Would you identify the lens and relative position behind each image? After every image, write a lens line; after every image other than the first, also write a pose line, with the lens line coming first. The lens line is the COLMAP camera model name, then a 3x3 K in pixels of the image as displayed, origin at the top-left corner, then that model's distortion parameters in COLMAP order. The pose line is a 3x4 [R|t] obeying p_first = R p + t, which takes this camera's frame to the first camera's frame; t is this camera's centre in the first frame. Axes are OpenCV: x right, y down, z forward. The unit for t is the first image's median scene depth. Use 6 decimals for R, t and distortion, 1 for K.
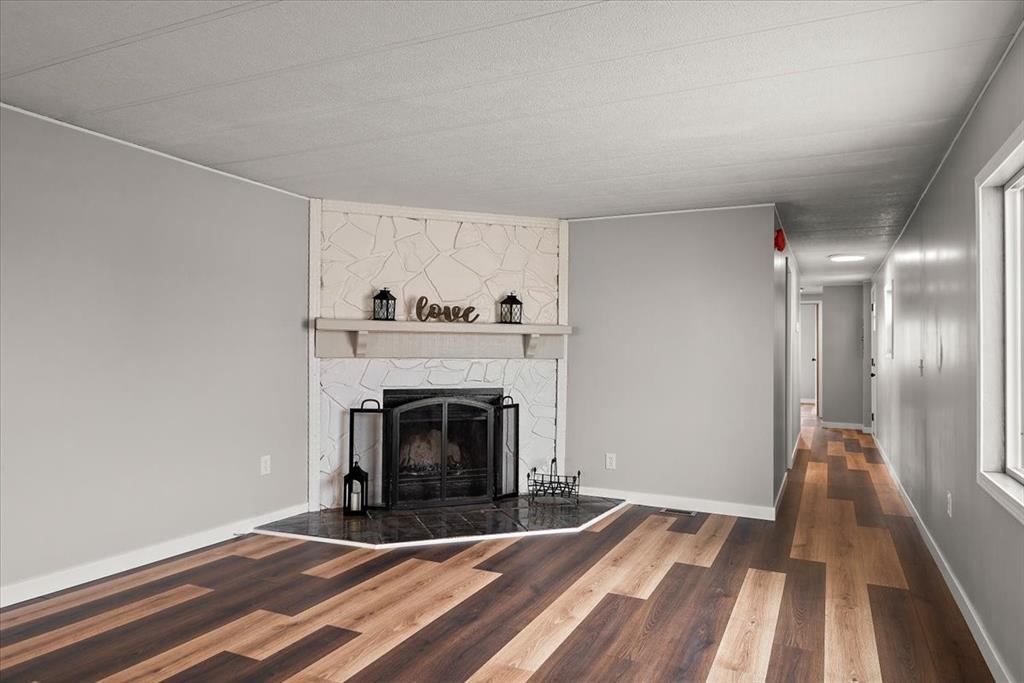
lens RADIAL K [[653.7, 0, 512.0], [0, 653.7, 341.5], [0, 0, 1]] dist [0.059005, -0.057912]
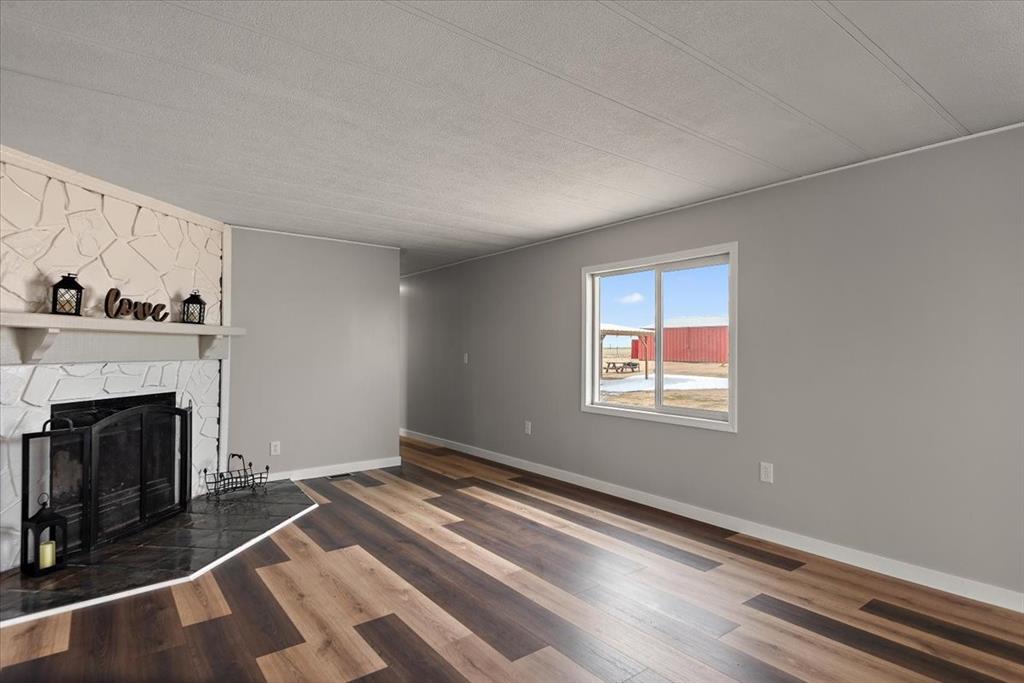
lens RADIAL K [[523.2, 0, 508.7], [0, 523.2, 352.2], [0, 0, 1]] dist [0.035187, -0.028514]
pose [[0.458161, -0.013493, 0.888767, -0.567598], [-0.008724, 0.999768, 0.019676, -0.005780], [-0.888826, -0.016768, 0.457937, 0.273722]]
